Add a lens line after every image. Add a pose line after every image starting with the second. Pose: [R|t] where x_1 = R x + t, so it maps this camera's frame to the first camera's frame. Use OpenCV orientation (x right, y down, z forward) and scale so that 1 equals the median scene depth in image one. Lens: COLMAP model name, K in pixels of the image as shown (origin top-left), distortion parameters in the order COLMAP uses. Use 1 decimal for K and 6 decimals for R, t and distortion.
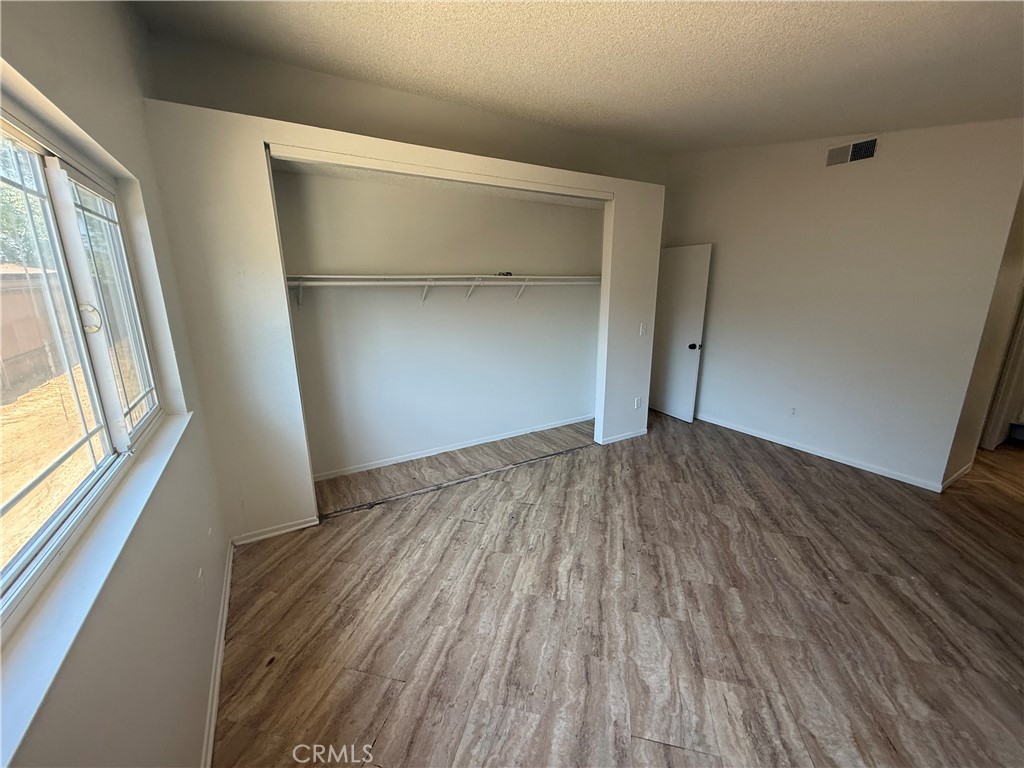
lens RADIAL K [[408.4, 0, 512.0], [0, 408.4, 384.0], [0, 0, 1]] dist [0.001202, 0.000294]
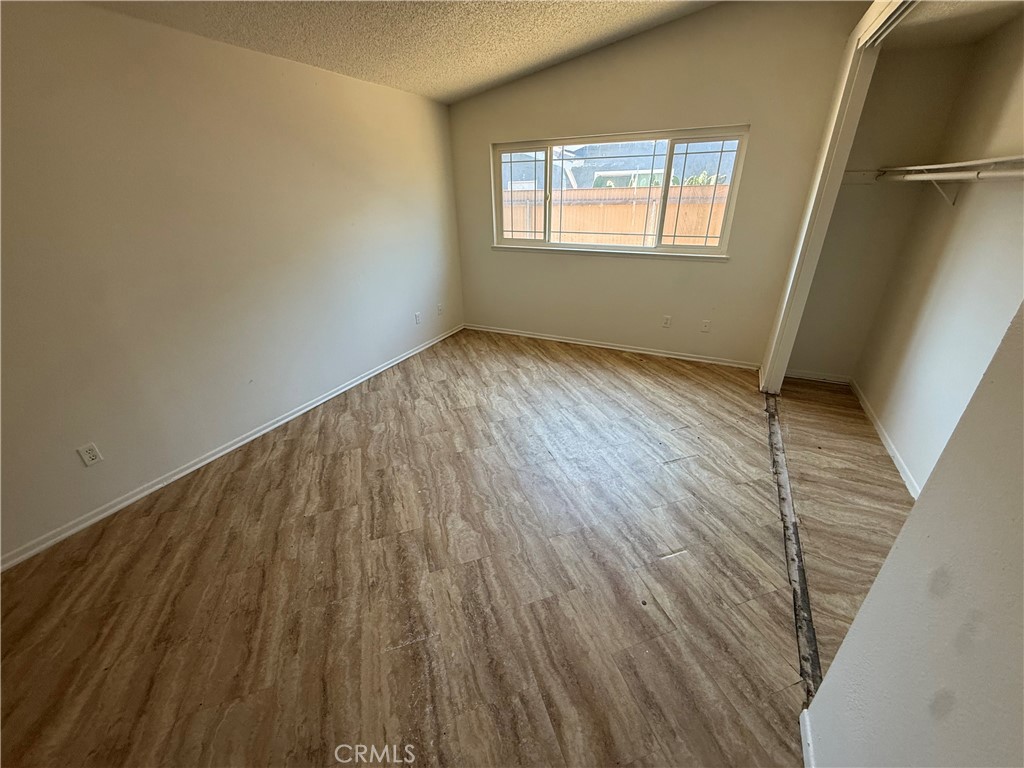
lens RADIAL K [[408.4, 0, 512.0], [0, 408.4, 384.0], [0, 0, 1]] dist [0.001202, 0.000294]
pose [[-0.845173, 0.250524, -0.472144, 0.813434], [-0.103591, 0.789823, 0.604523, -0.378273], [0.524358, 0.559837, -0.641585, 1.523460]]
